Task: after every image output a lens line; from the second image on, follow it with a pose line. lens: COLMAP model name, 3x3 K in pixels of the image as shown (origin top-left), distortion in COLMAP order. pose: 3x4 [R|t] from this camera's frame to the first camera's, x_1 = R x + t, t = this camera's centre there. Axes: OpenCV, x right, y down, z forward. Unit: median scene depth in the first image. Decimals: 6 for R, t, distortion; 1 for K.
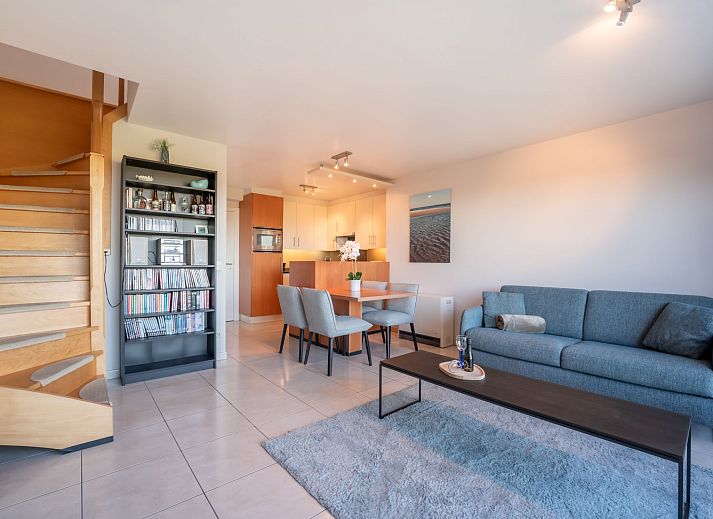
lens RADIAL K [[323.3, 0, 355.9], [0, 323.3, 263.3], [0, 0, 1]] dist [-0.015060, 0.000245]
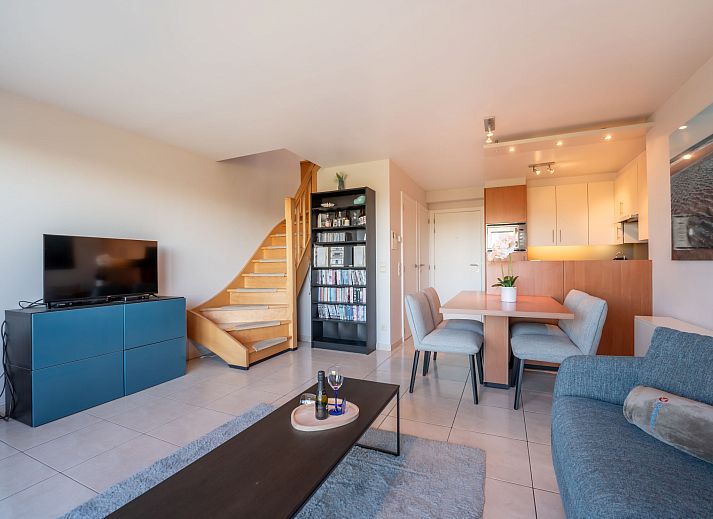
lens RADIAL K [[323.3, 0, 355.9], [0, 323.3, 263.3], [0, 0, 1]] dist [-0.015060, 0.000245]
pose [[0.434351, -0.010649, -0.900681, 0.621836], [0.008898, 0.999932, -0.007531, 0.001741], [0.900700, -0.004743, 0.434416, 0.464353]]
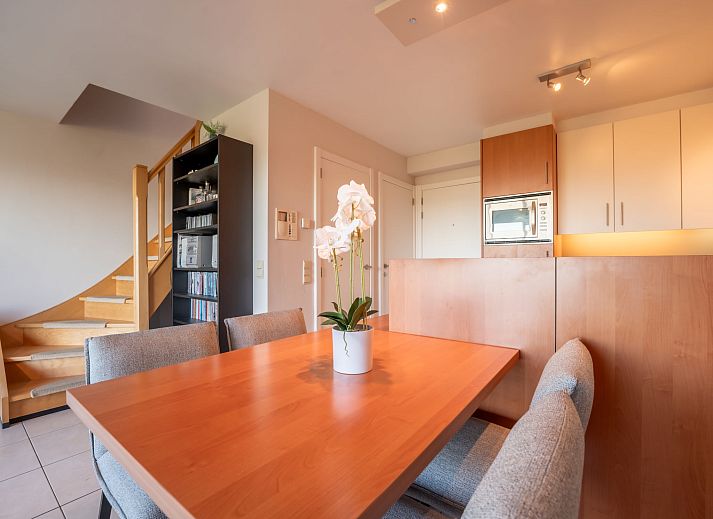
lens RADIAL K [[323.3, 0, 355.9], [0, 323.3, 263.3], [0, 0, 1]] dist [-0.015060, 0.000245]
pose [[0.216804, -0.007247, -0.976188, 0.315909], [0.002329, 0.999973, -0.006907, 0.001065], [0.976212, -0.000777, 0.216815, 1.176863]]
